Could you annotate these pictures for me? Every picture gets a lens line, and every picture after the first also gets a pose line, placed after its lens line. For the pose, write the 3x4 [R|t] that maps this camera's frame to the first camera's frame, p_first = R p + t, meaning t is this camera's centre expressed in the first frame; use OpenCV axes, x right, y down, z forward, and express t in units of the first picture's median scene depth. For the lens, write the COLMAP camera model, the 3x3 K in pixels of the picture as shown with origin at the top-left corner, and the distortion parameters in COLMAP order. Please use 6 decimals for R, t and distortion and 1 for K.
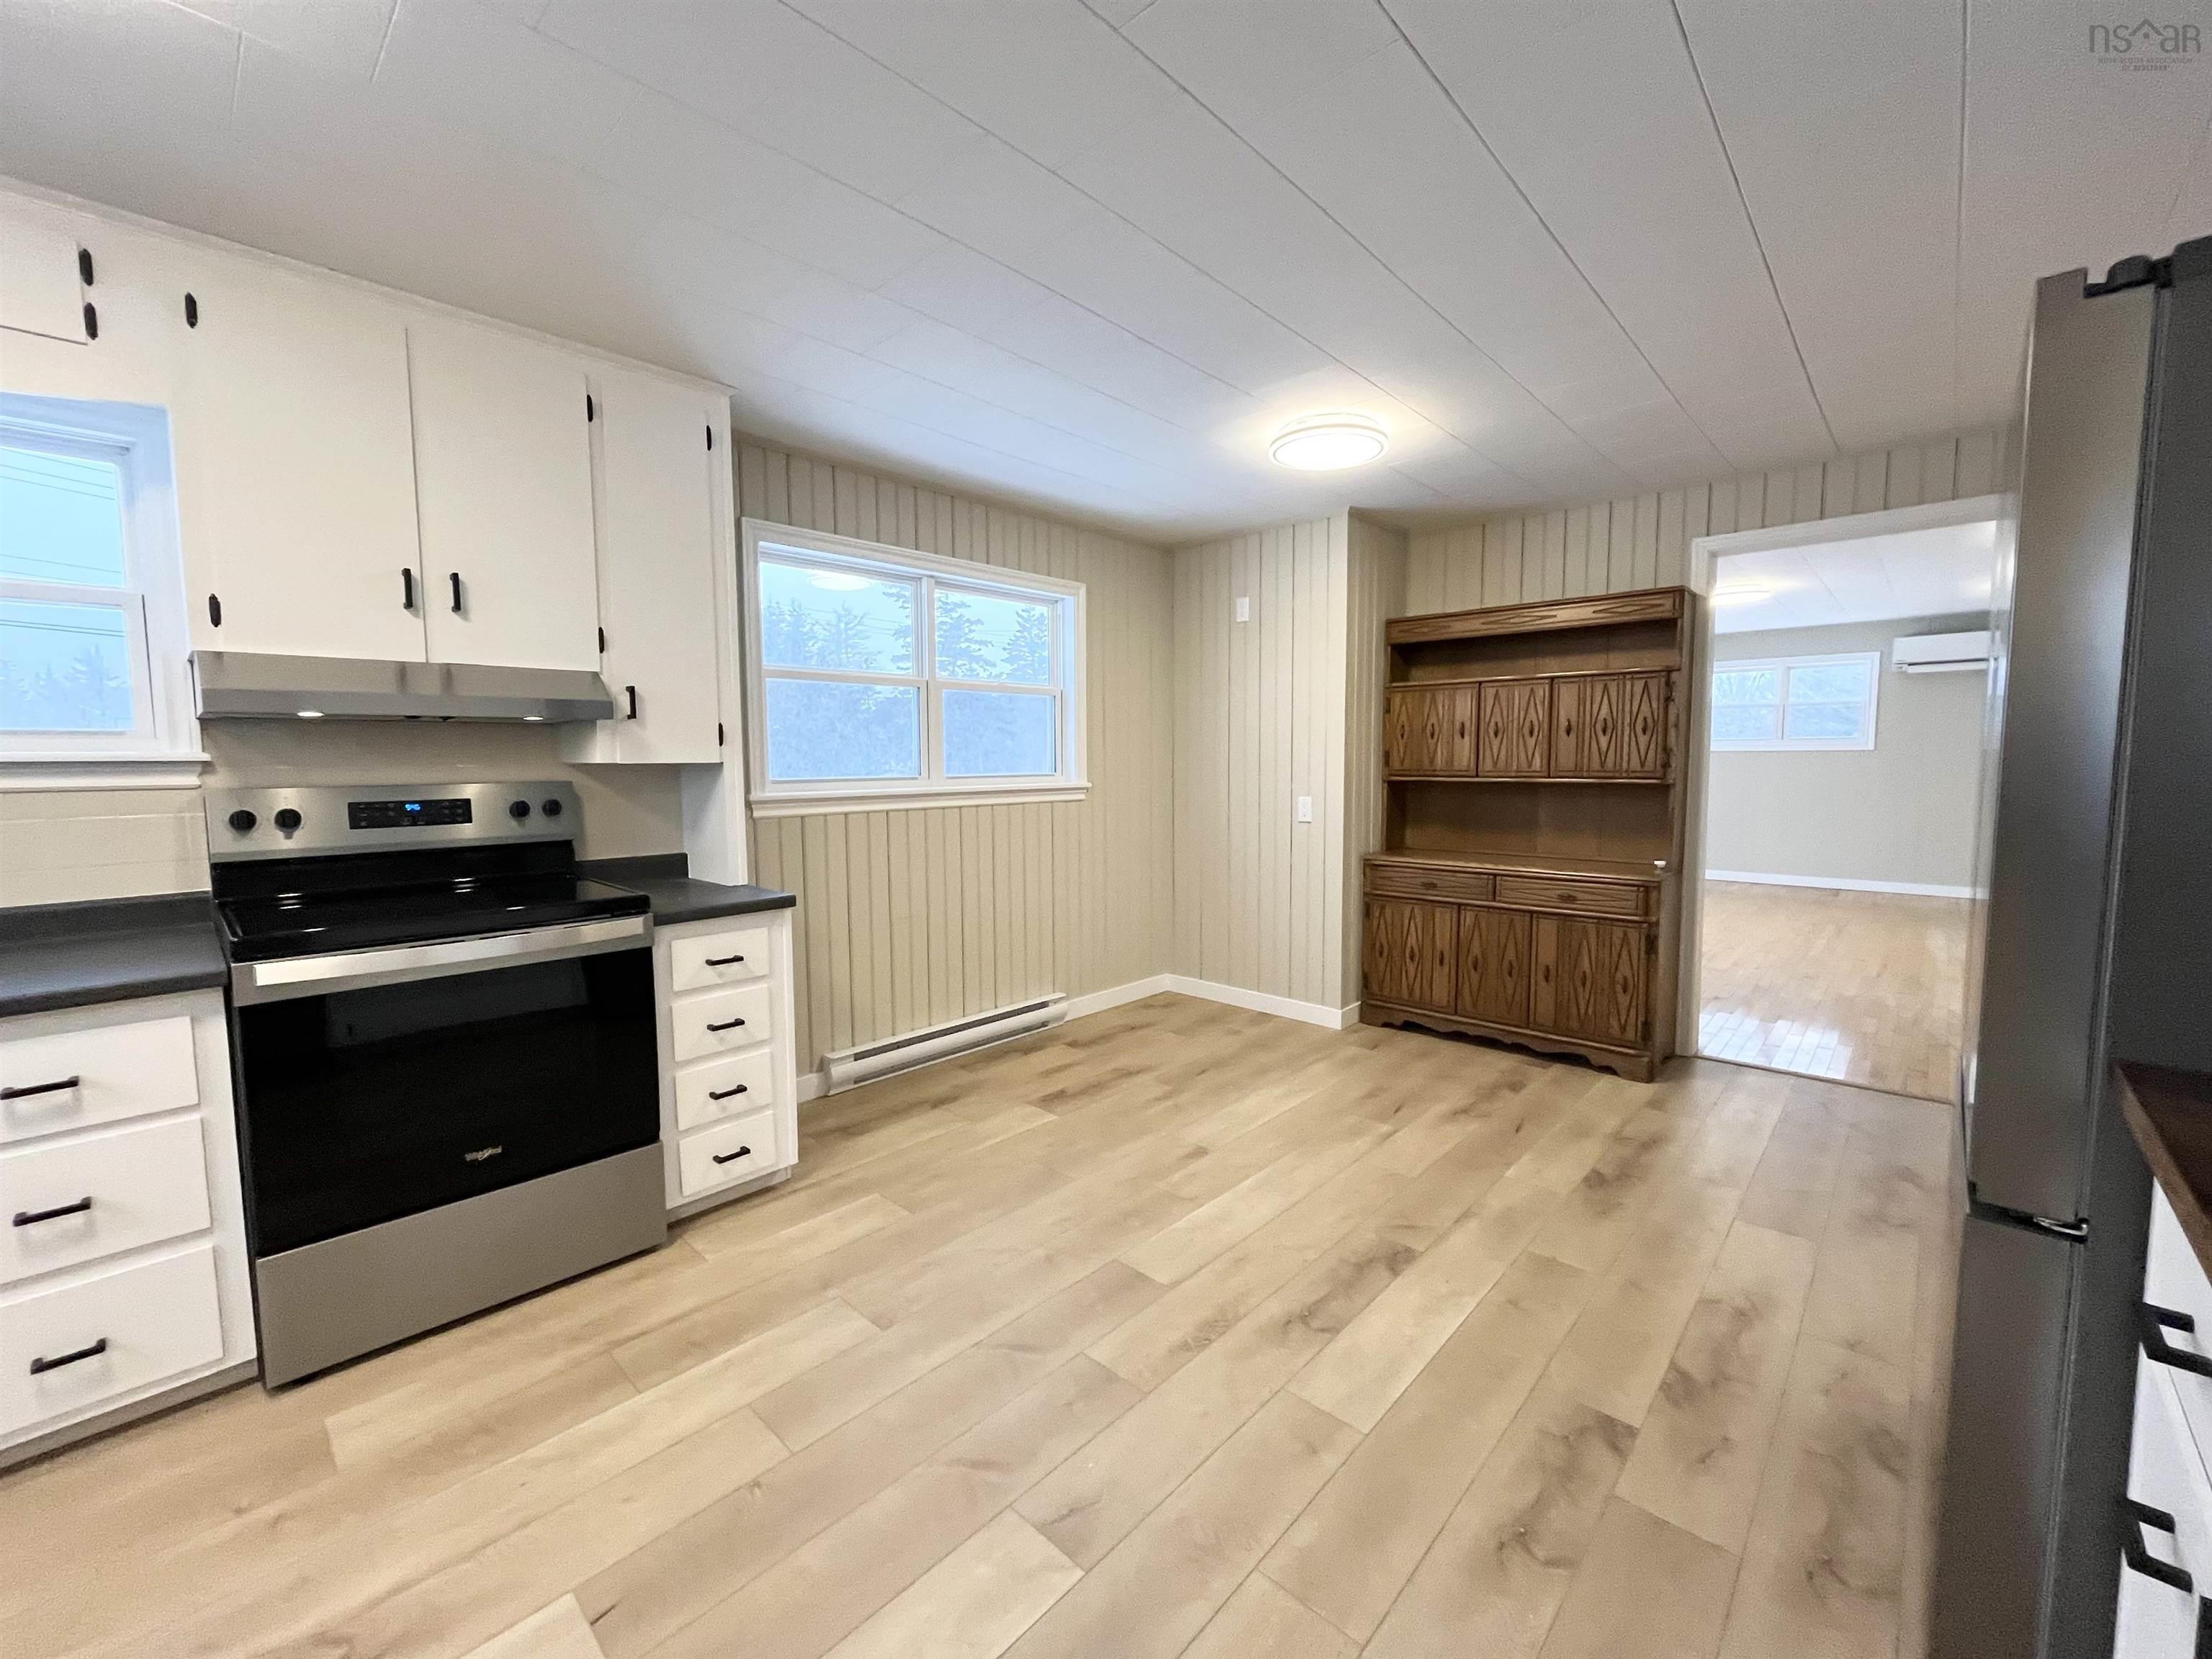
lens RADIAL K [[891.7, 0, 1106.0], [0, 891.7, 829.5], [0, 0, 1]] dist [-0.006549, -0.000215]
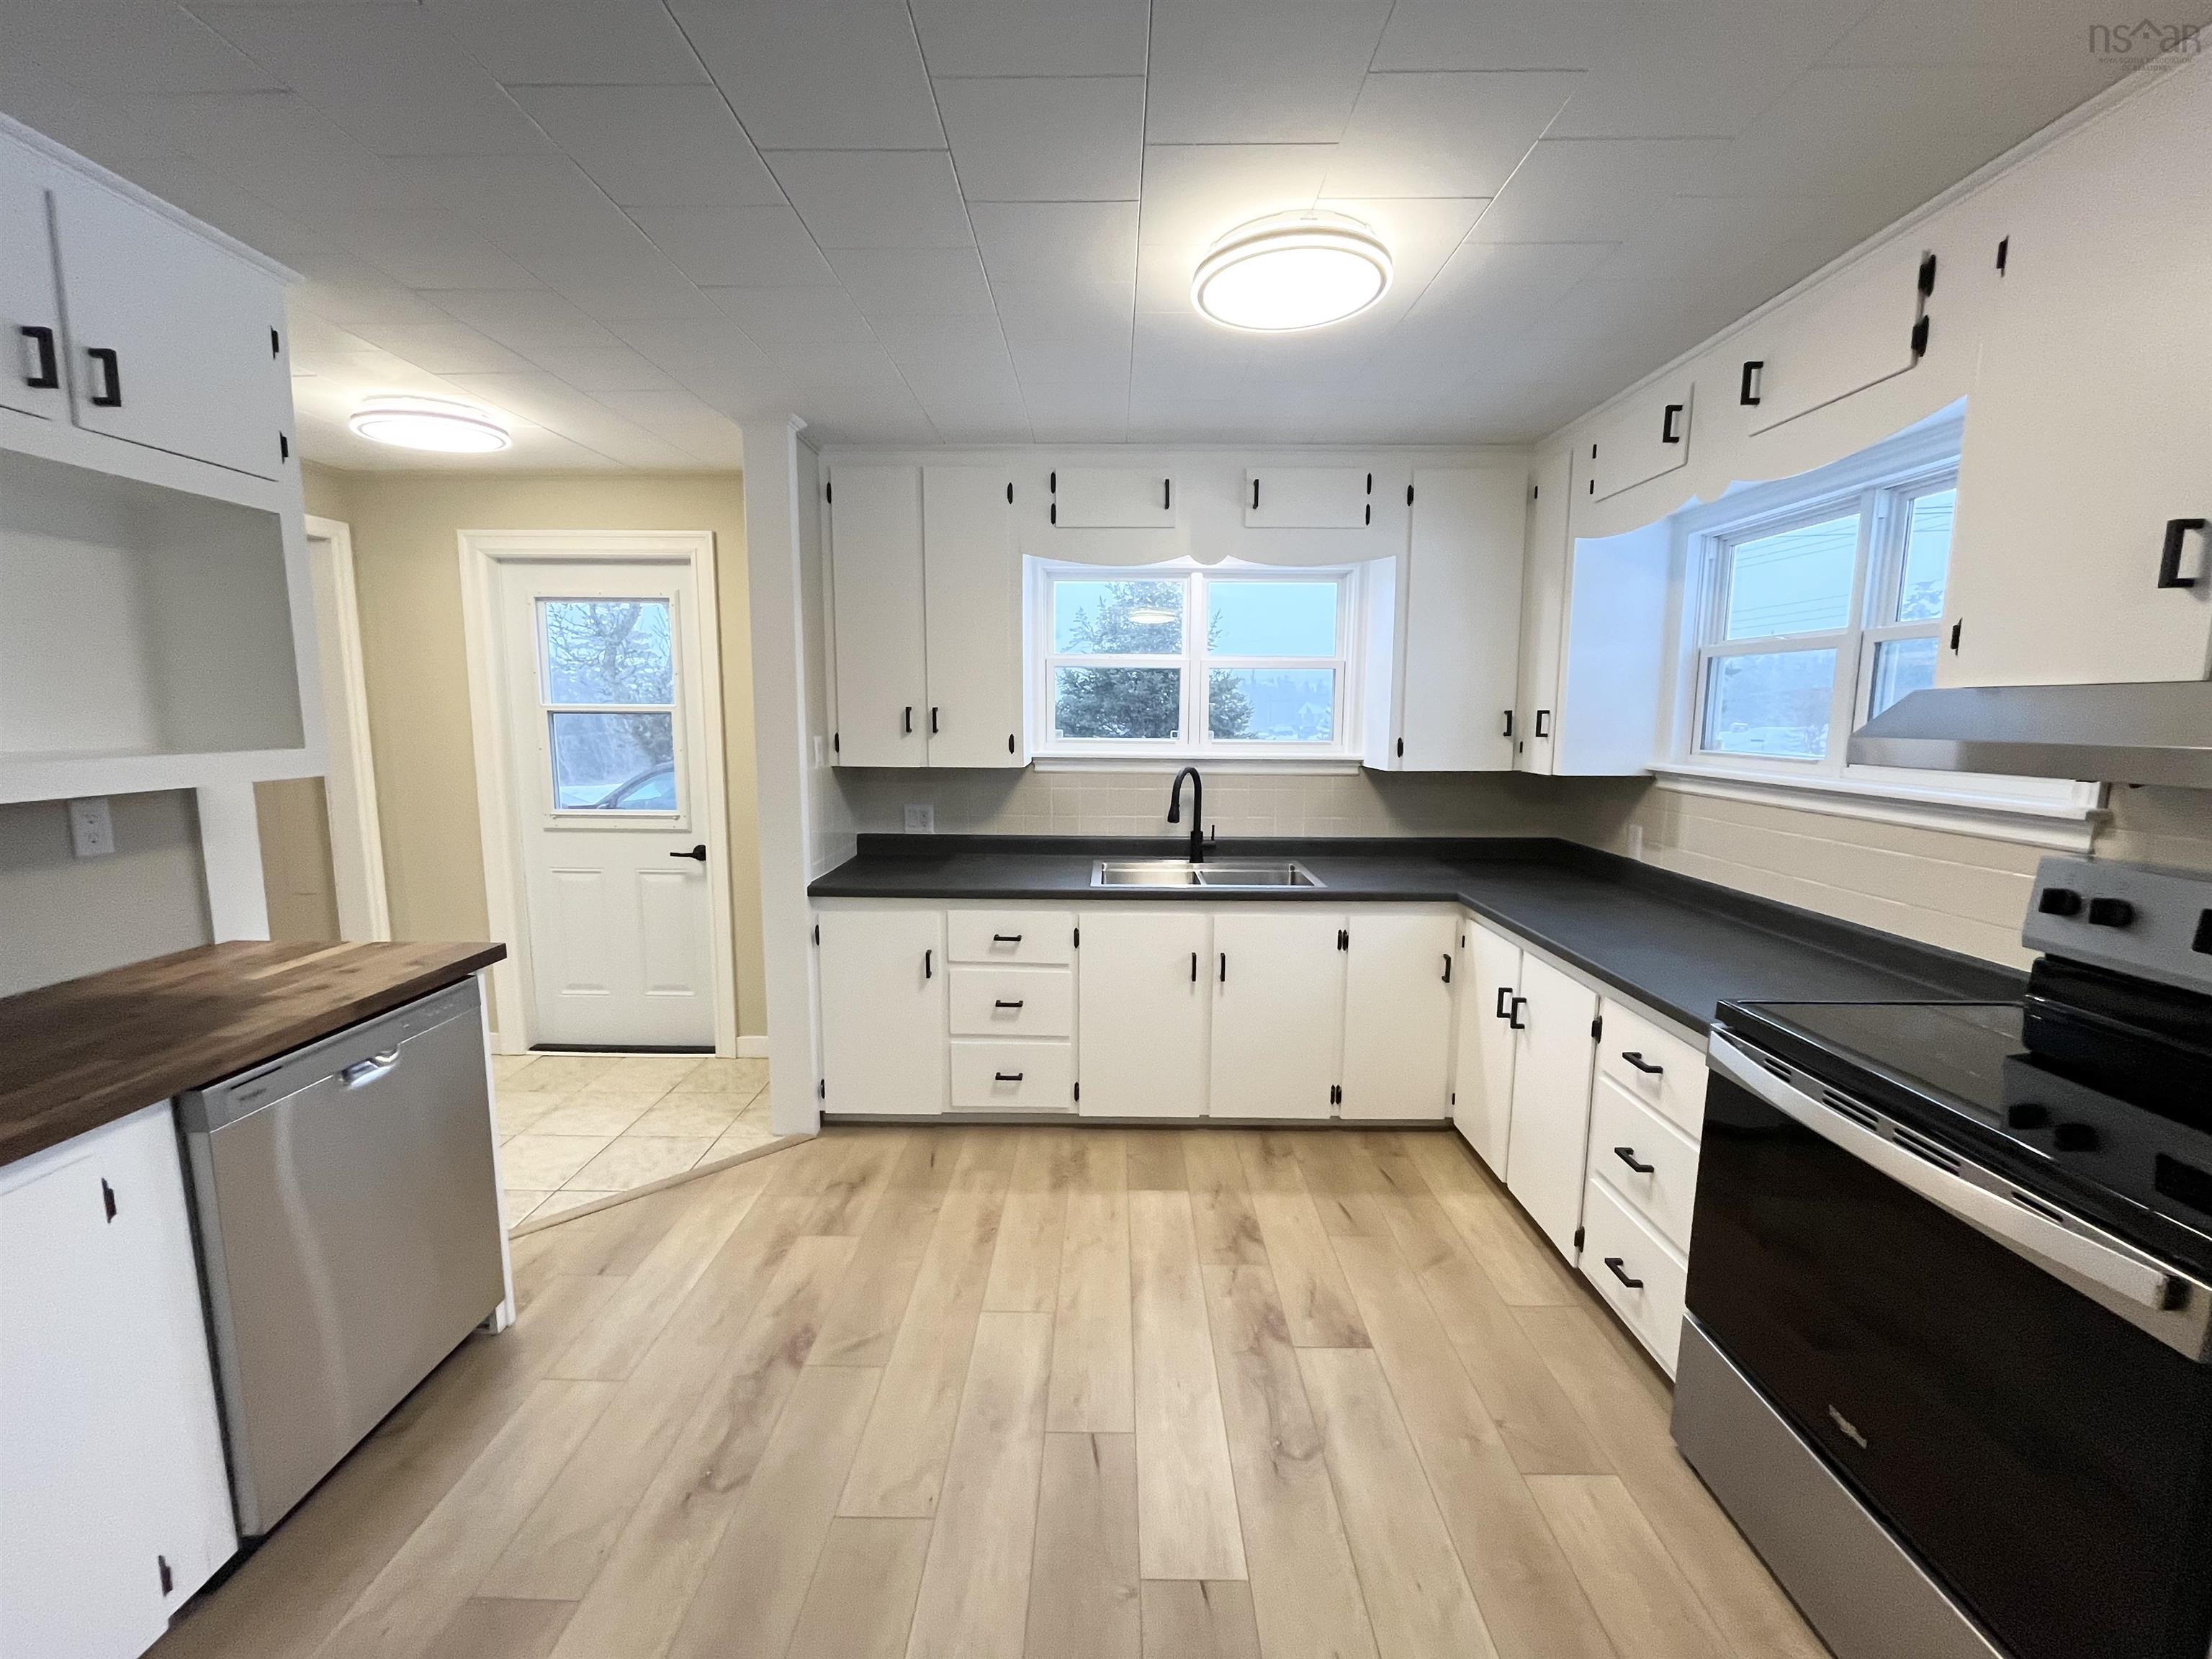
lens RADIAL K [[892.0, 0, 1102.2], [0, 892.0, 828.9], [0, 0, 1]] dist [-0.001673, -0.000397]
pose [[-0.737944, 0.091817, -0.668587, 0.116974], [-0.056083, 0.978931, 0.196337, -0.168491], [0.672528, 0.182382, -0.717247, 0.959974]]
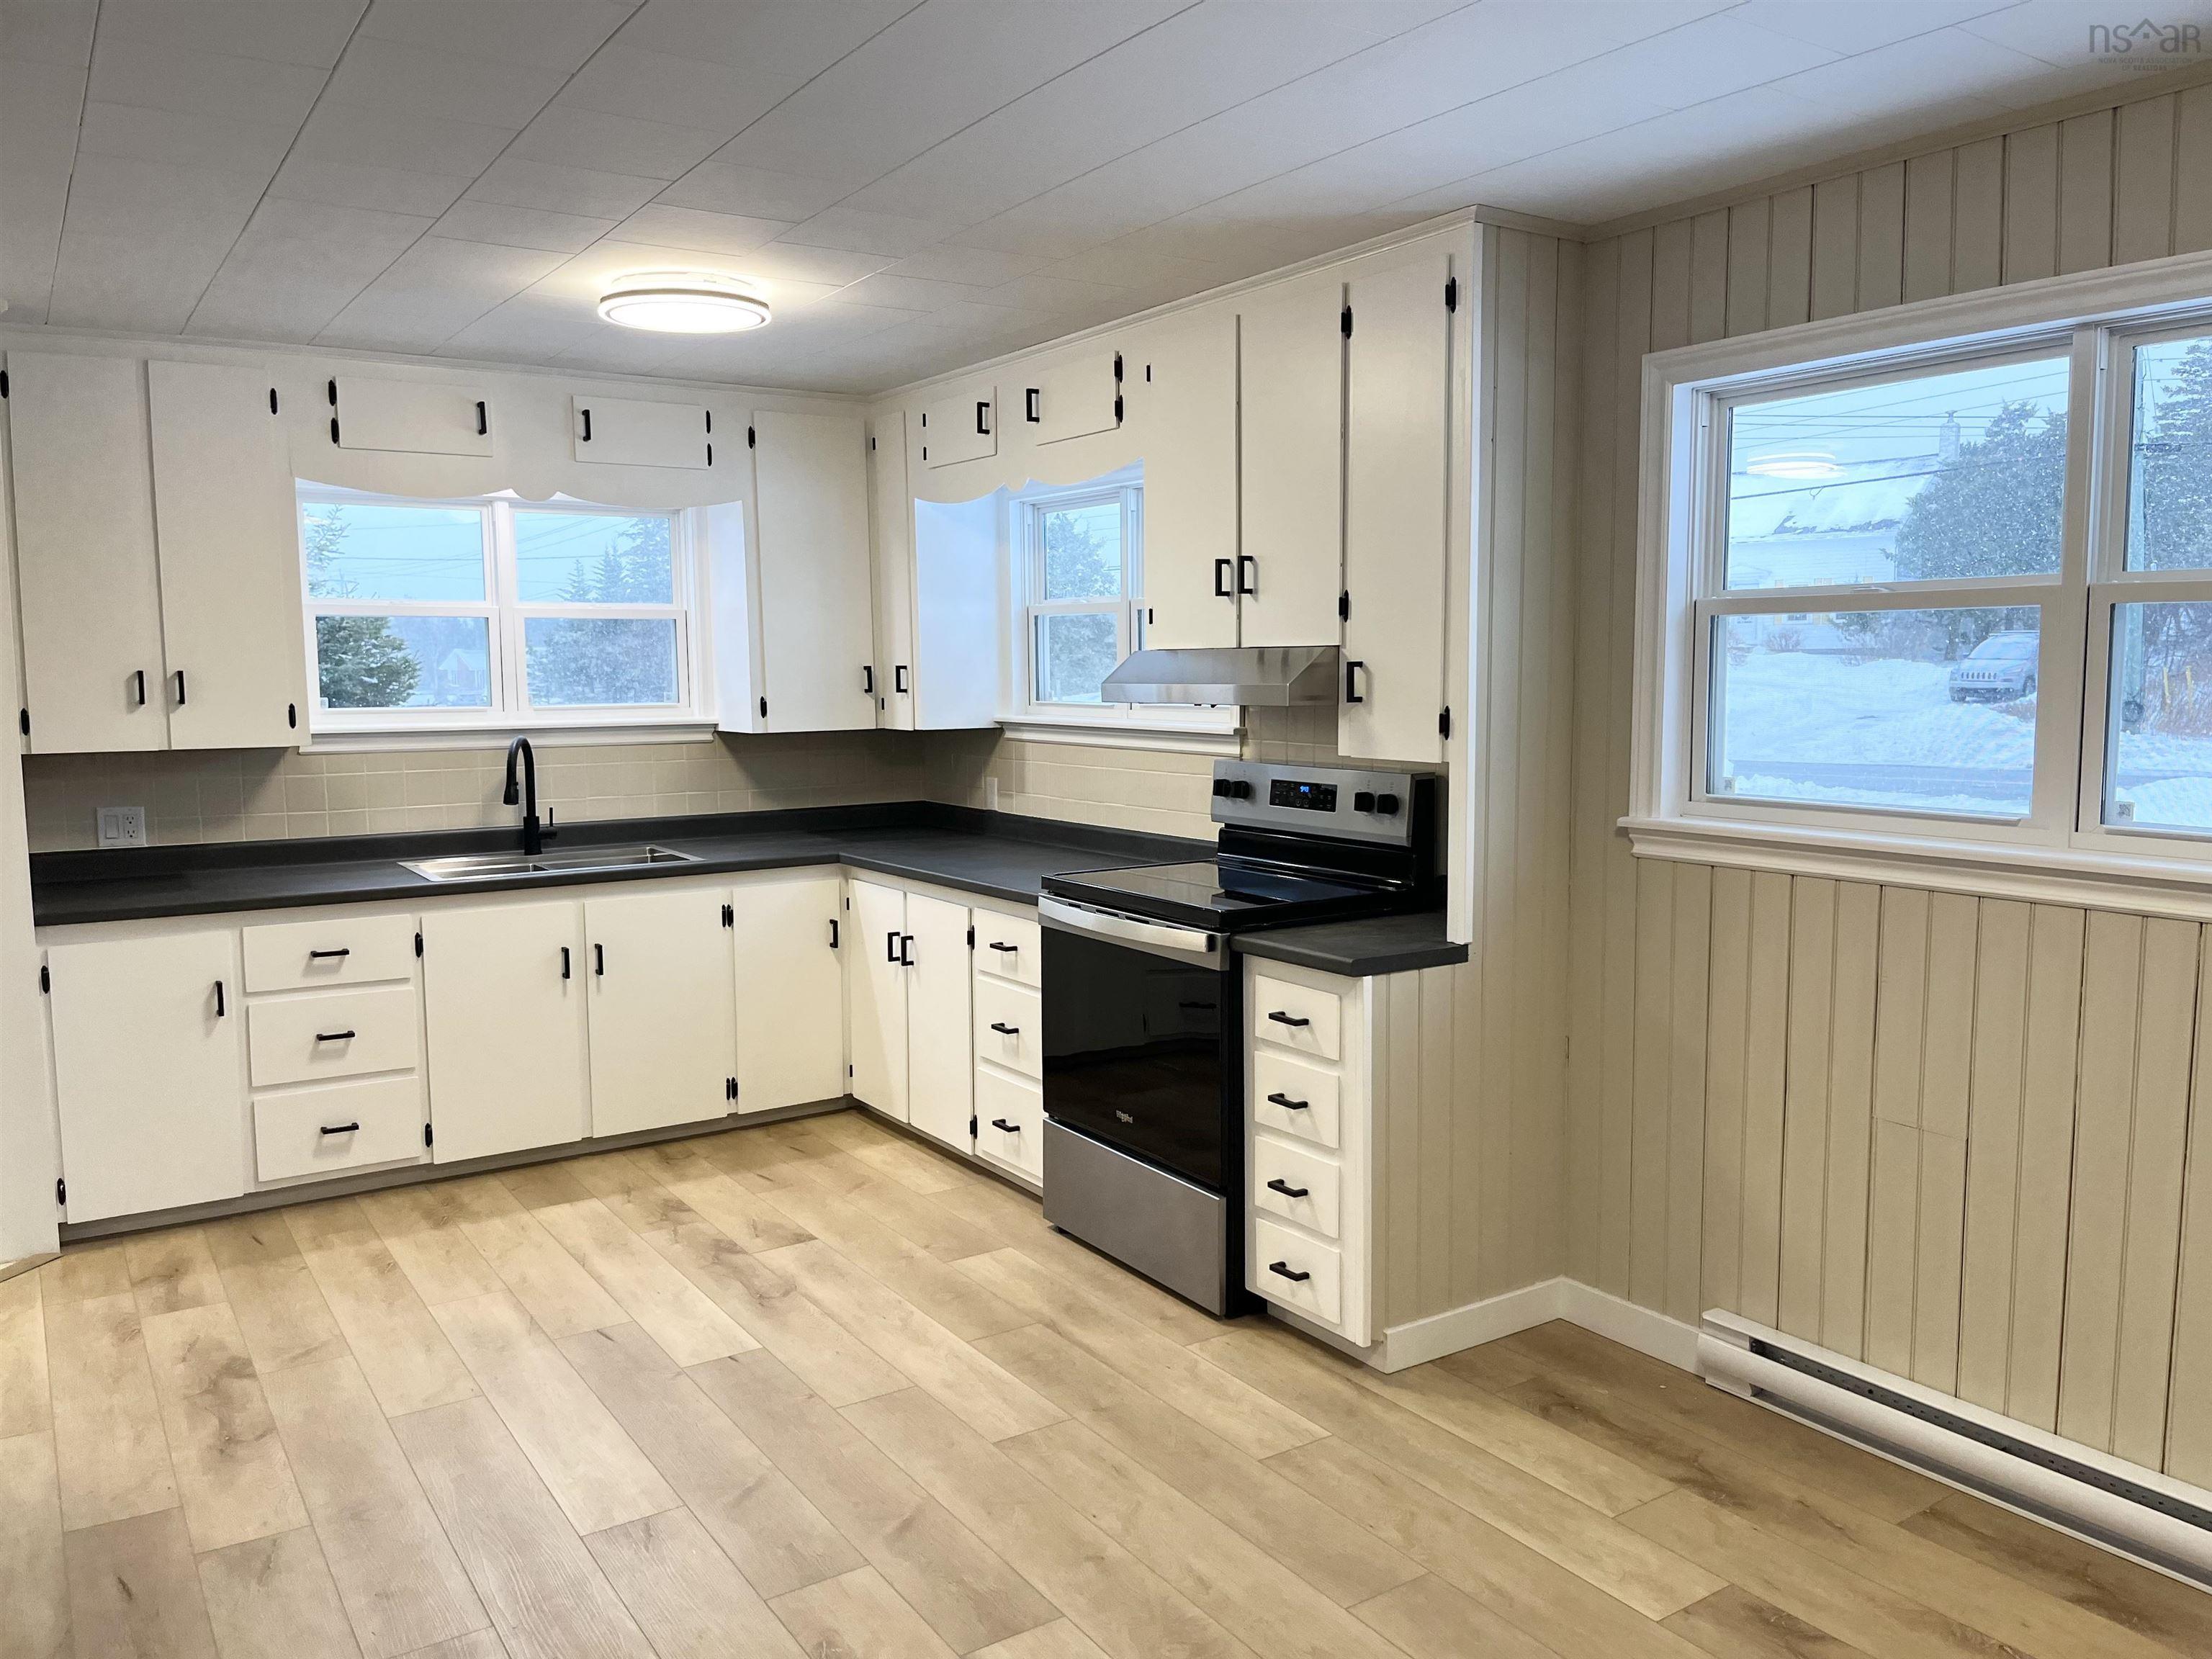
lens RADIAL K [[1670.6, 0, 1106.1], [0, 1670.6, 838.1], [0, 0, 1]] dist [0.094500, -0.142950]
pose [[-0.234732, 0.111971, -0.965590, 1.136482], [-0.070331, 0.988784, 0.131758, -0.215456], [0.969513, 0.098838, -0.224224, 1.312821]]
